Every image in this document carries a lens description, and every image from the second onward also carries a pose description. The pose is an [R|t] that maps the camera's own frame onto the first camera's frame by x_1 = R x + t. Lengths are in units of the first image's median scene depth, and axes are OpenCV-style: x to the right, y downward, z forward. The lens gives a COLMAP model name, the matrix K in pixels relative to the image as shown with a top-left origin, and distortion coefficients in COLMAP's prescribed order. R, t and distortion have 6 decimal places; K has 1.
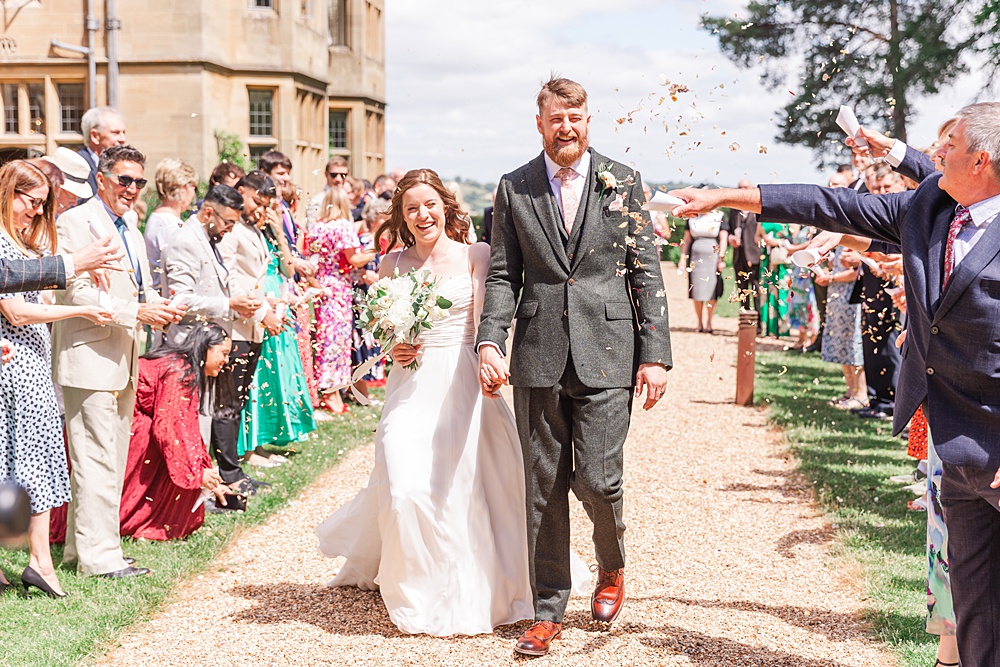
lens RADIAL K [[1745.1, 0, 499.6], [0, 1745.1, 333.2], [0, 0, 1]] dist [0.162898, 0.000000]
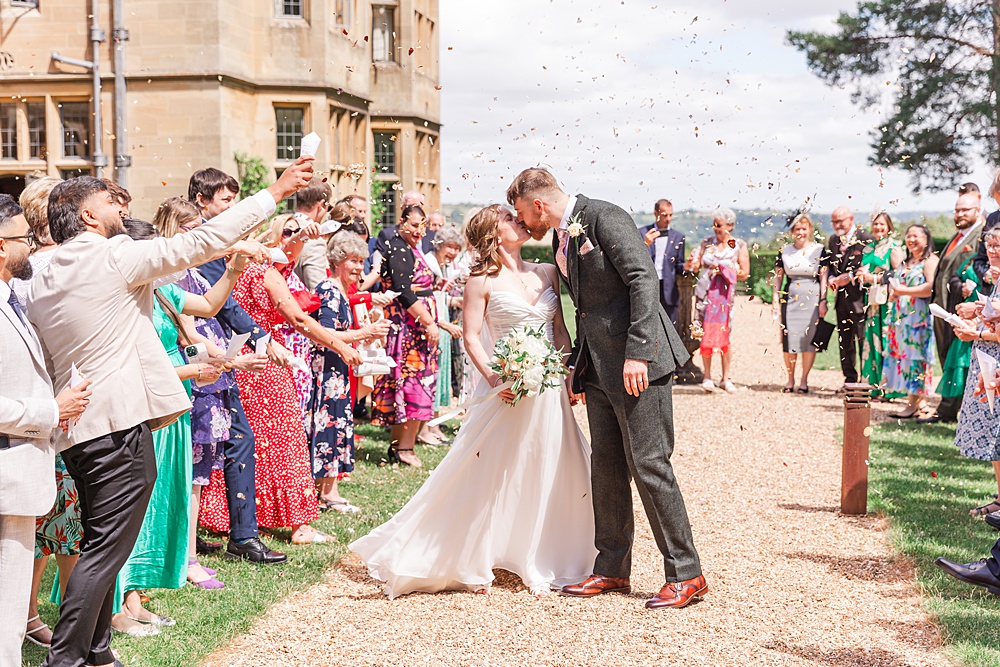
lens RADIAL K [[1580.5, 0, 500.3], [0, 1580.5, 333.0], [0, 0, 1]] dist [0.143702, 0.000000]
pose [[0.998031, -0.003733, -0.062611, 0.019689], [0.003065, 0.999937, -0.010767, -0.014619], [0.062647, 0.010554, 0.997980, 0.193974]]
